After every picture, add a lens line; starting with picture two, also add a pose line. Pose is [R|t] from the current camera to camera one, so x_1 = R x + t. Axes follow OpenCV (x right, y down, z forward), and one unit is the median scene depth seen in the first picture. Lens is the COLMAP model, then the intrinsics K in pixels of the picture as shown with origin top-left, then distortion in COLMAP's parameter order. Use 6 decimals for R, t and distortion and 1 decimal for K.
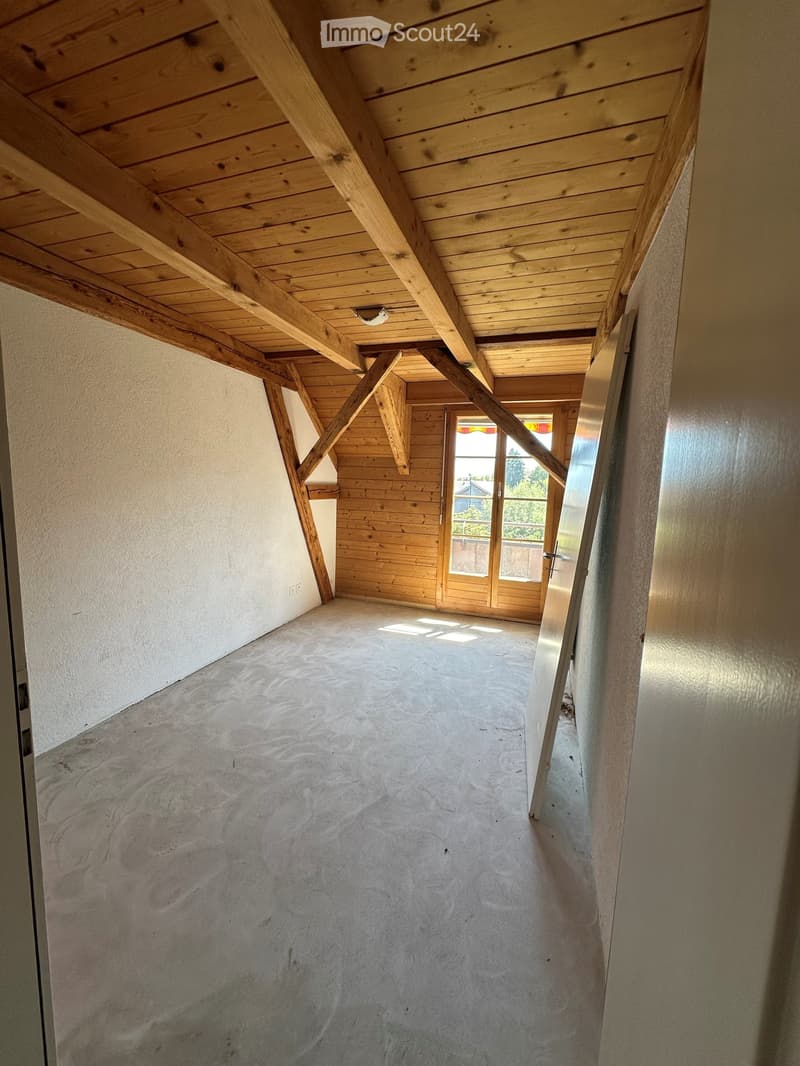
lens RADIAL K [[423.5, 0, 400.0], [0, 423.5, 533.0], [0, 0, 1]] dist [-0.002701, -0.000214]
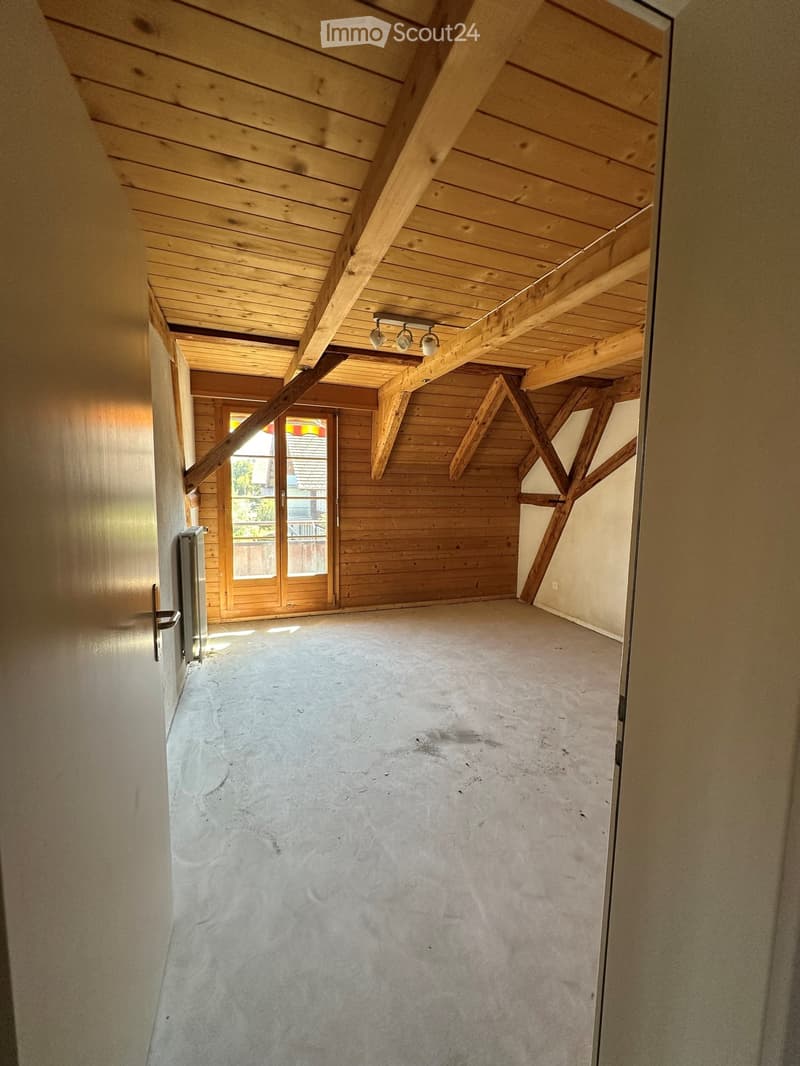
lens RADIAL K [[417.3, 0, 400.0], [0, 417.3, 533.0], [0, 0, 1]] dist [-0.056489, 0.000006]
pose [[0.758802, -0.092129, 0.644772, -0.193480], [0.085932, 0.995453, 0.041108, -0.014762], [-0.645627, 0.024214, 0.763269, 0.066136]]
